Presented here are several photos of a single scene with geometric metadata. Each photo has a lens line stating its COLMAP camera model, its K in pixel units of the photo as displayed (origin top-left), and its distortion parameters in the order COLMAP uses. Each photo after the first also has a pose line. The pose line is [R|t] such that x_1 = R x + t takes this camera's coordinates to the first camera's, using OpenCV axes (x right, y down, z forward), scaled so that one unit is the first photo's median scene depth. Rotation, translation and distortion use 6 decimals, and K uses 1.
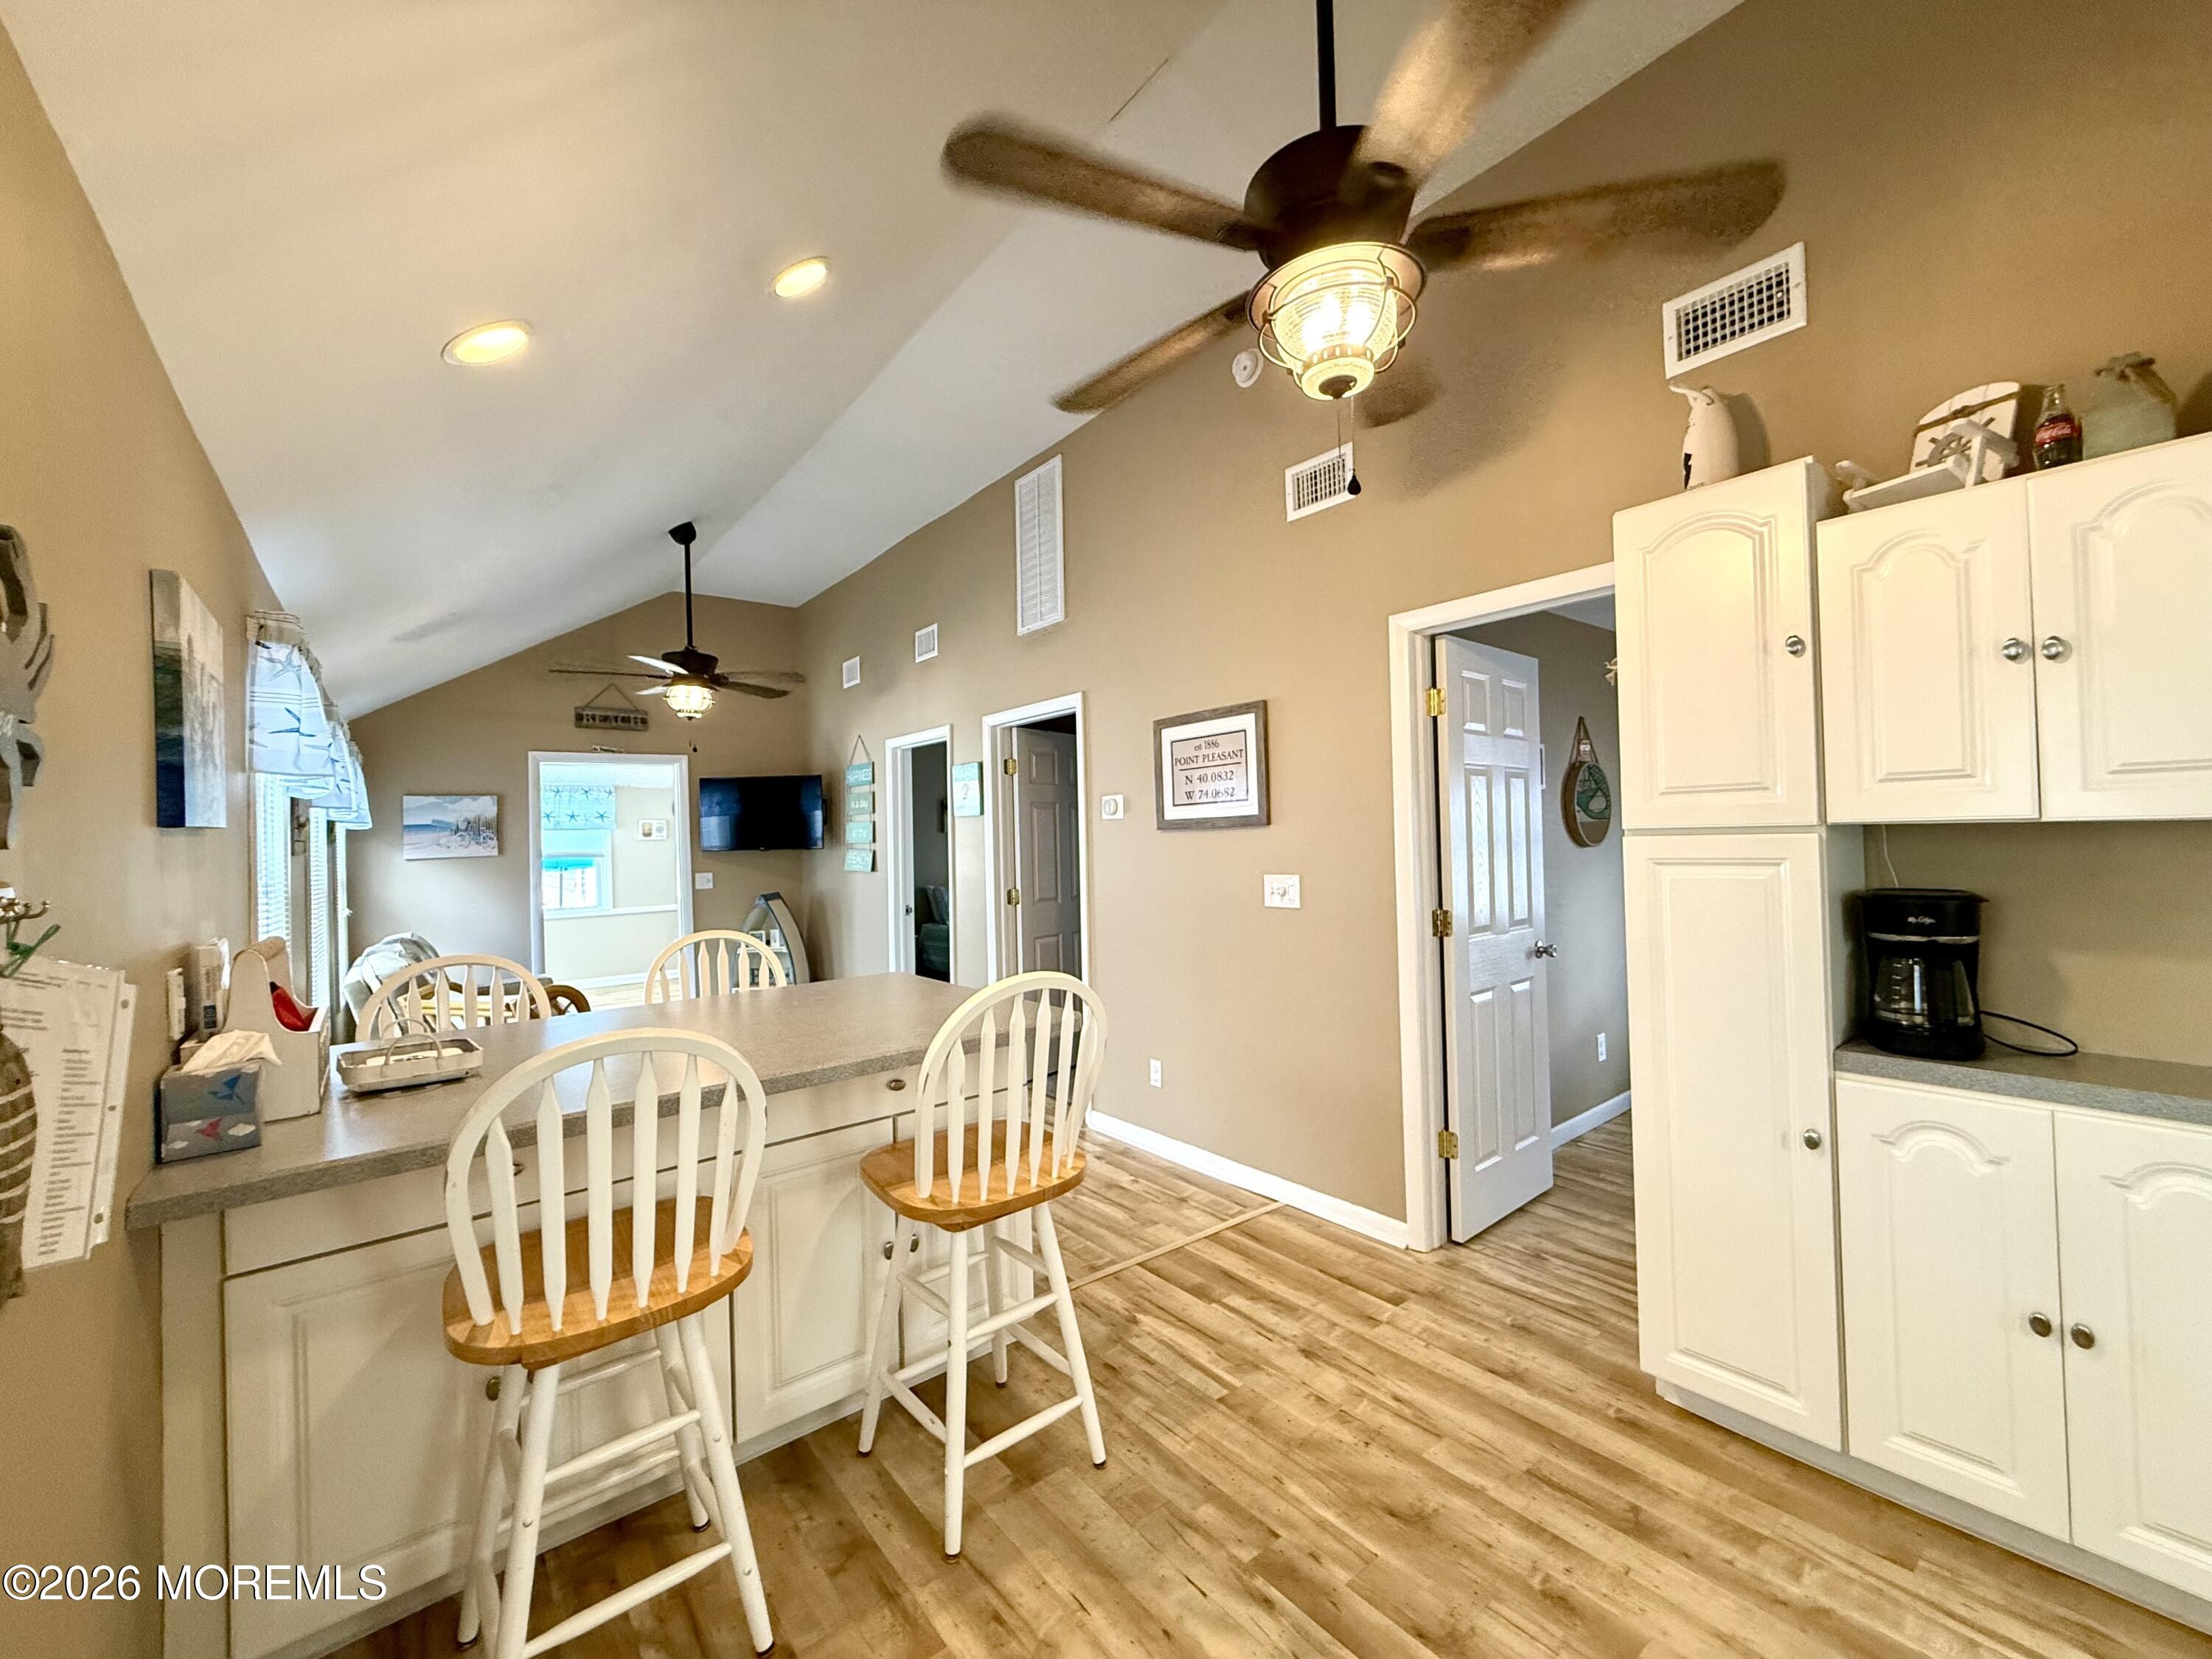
lens RADIAL K [[883.9, 0, 1103.5], [0, 883.9, 826.4], [0, 0, 1]] dist [-0.000135, 0.000199]
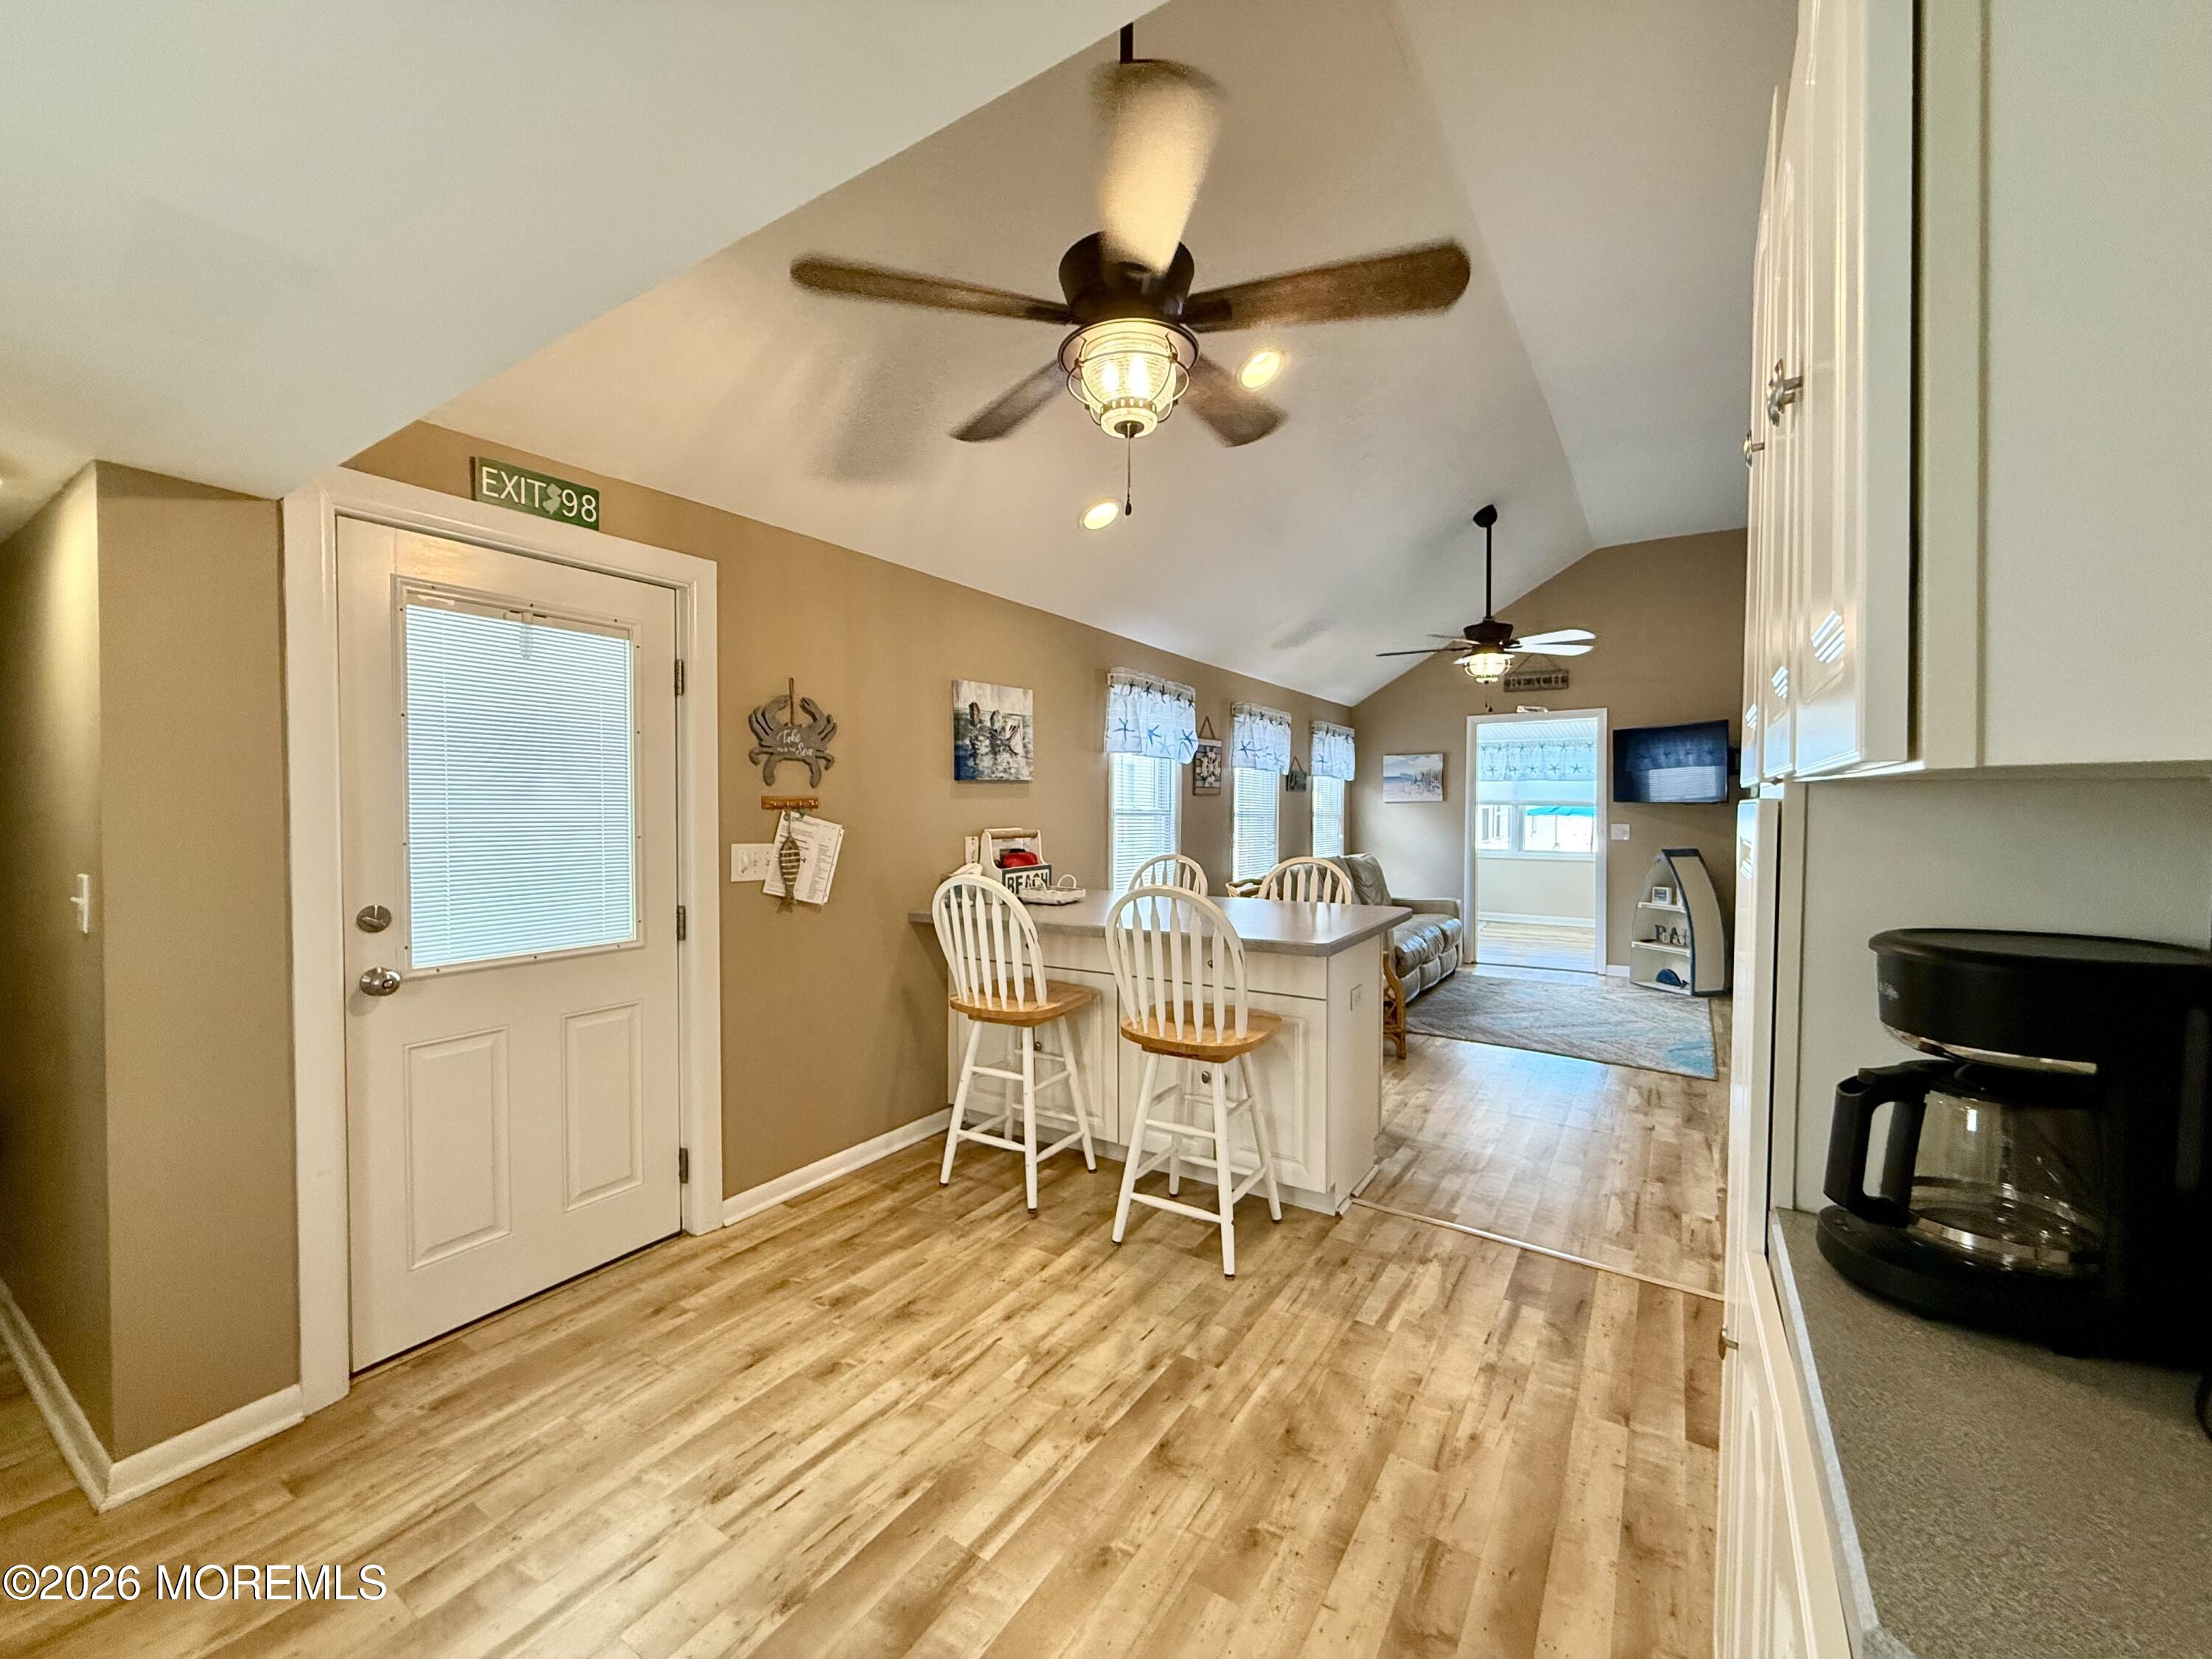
lens RADIAL K [[883.9, 0, 1103.5], [0, 883.9, 826.4], [0, 0, 1]] dist [-0.000135, 0.000199]
pose [[0.321478, 0.052168, -0.945479, 0.627770], [0.001239, 0.998457, 0.055512, -0.002682], [0.946916, -0.019017, 0.320917, 0.238403]]
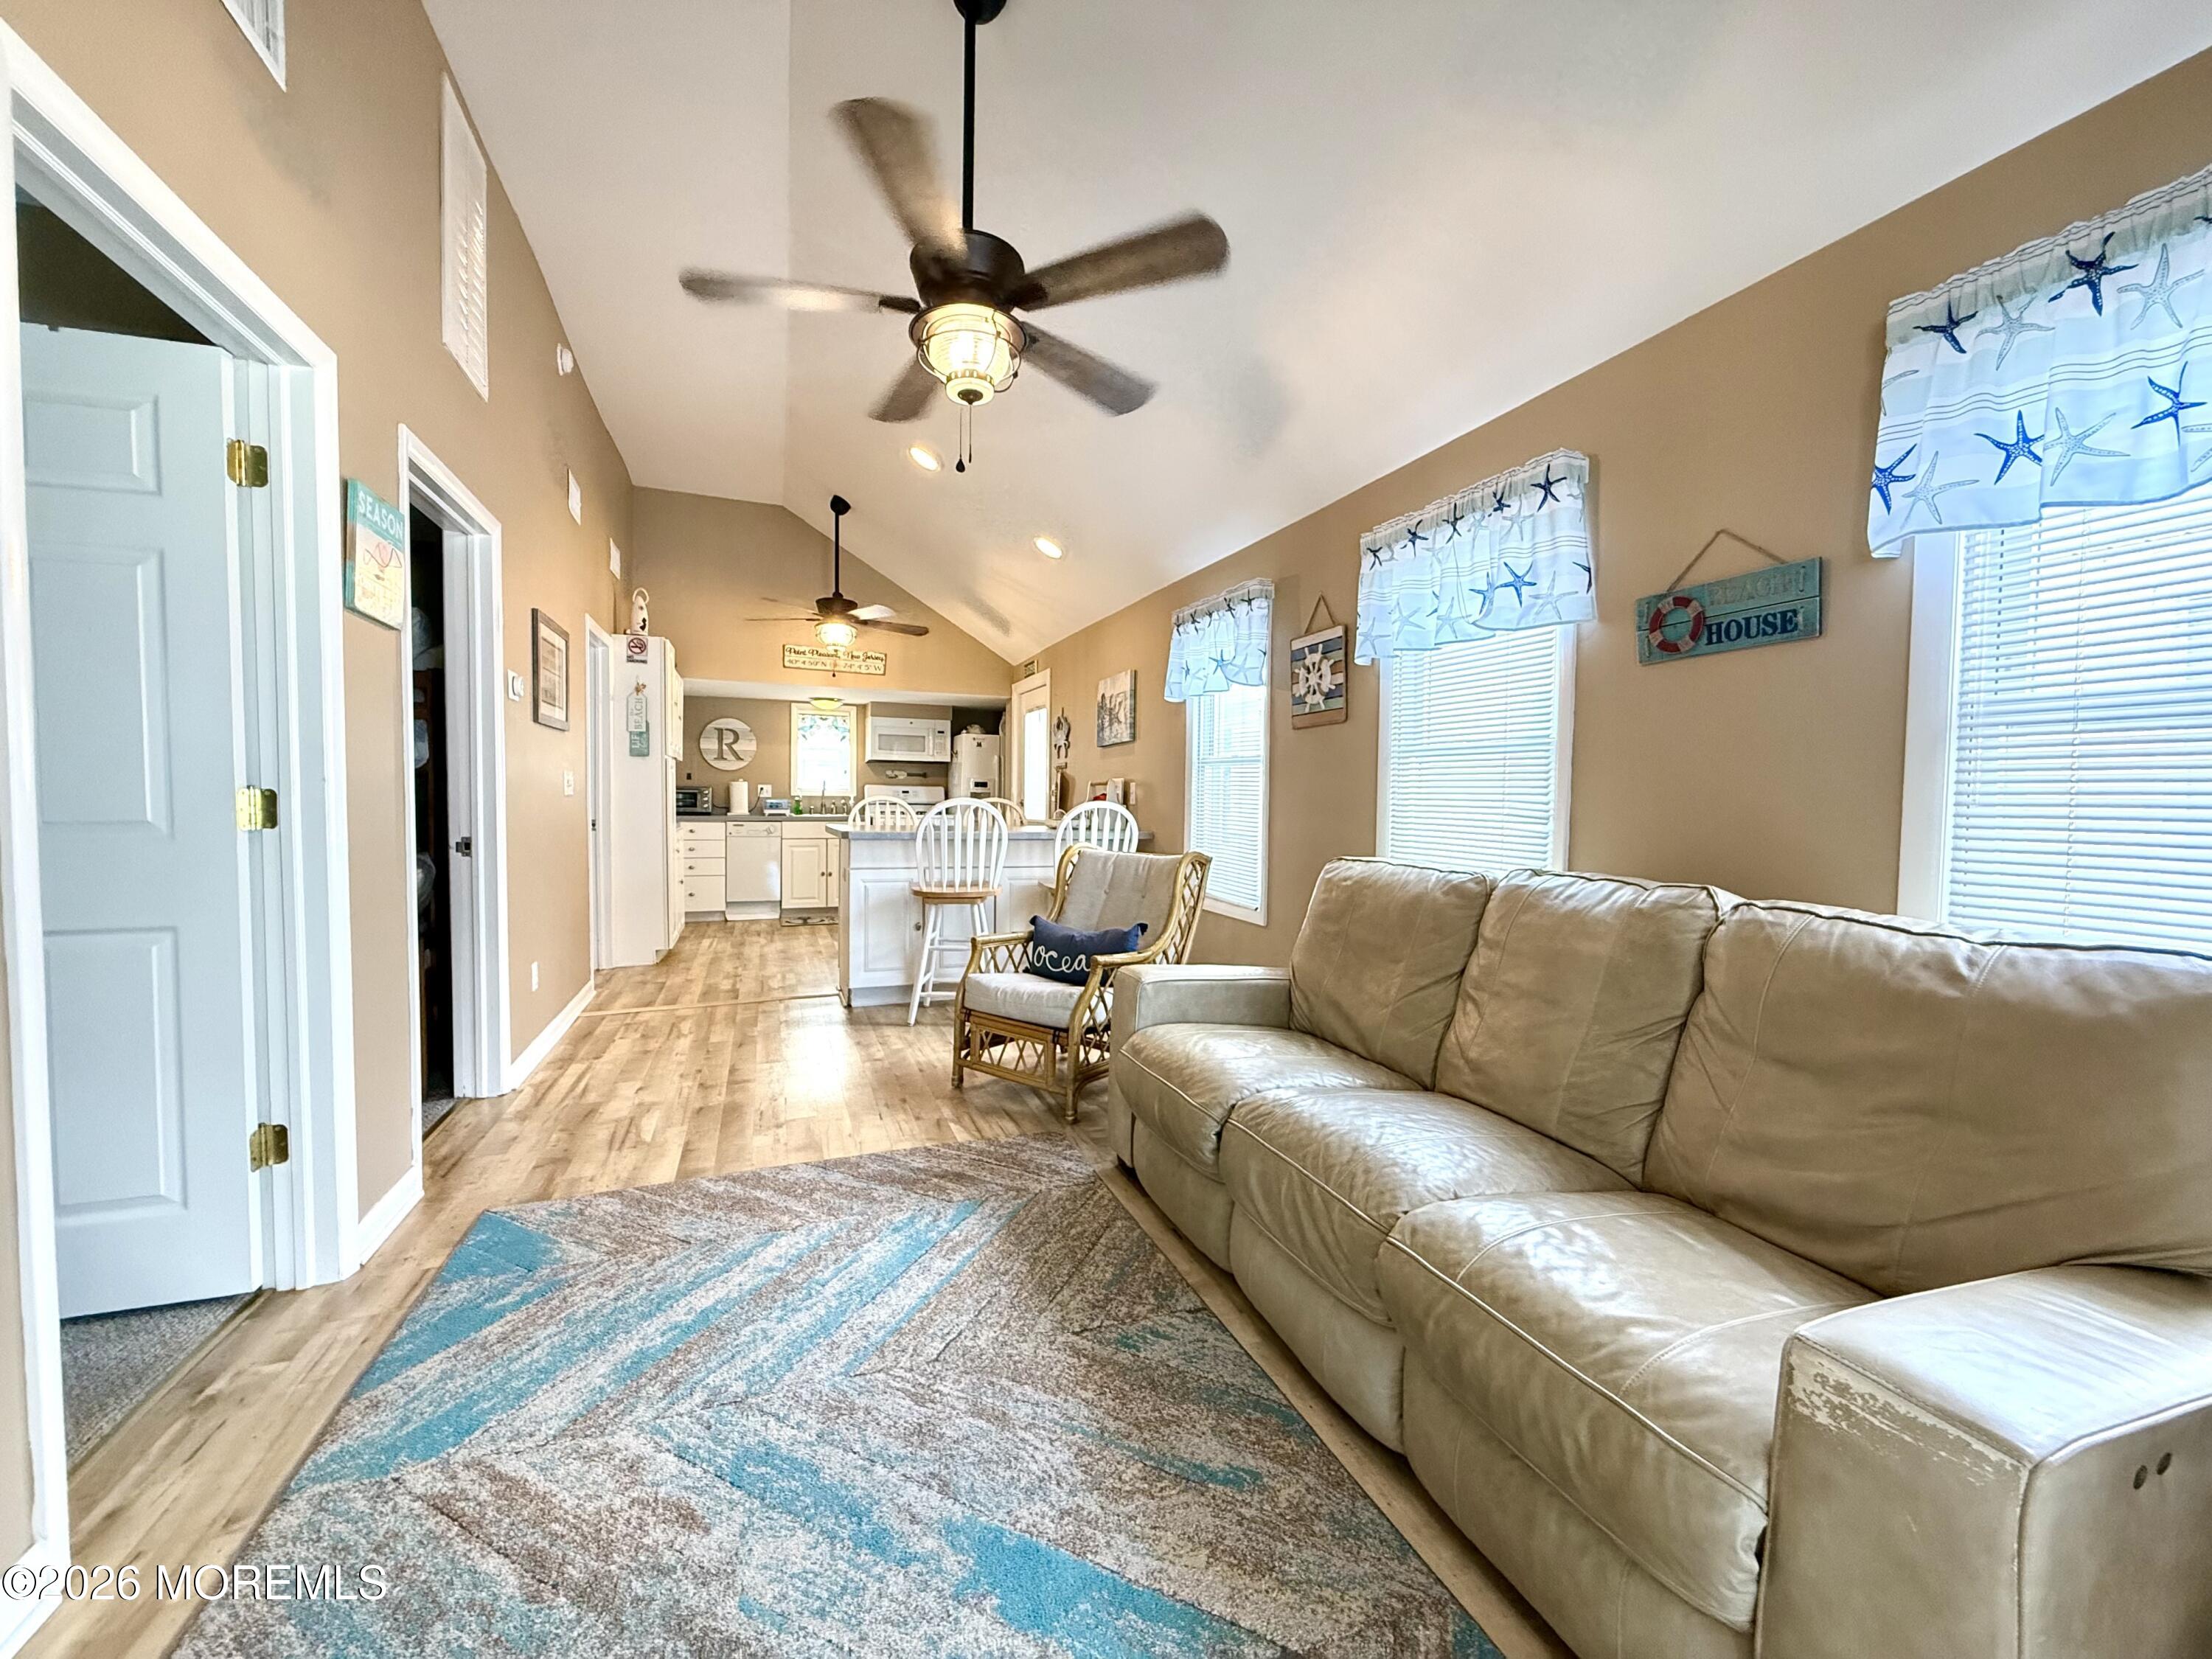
lens RADIAL K [[883.9, 0, 1103.5], [0, 883.9, 826.4], [0, 0, 1]] dist [-0.000135, 0.000199]
pose [[-0.954452, 0.009269, 0.298220, -0.930645], [0.012525, 0.999881, 0.009009, 0.133271], [-0.298101, 0.012334, -0.954455, 1.976387]]
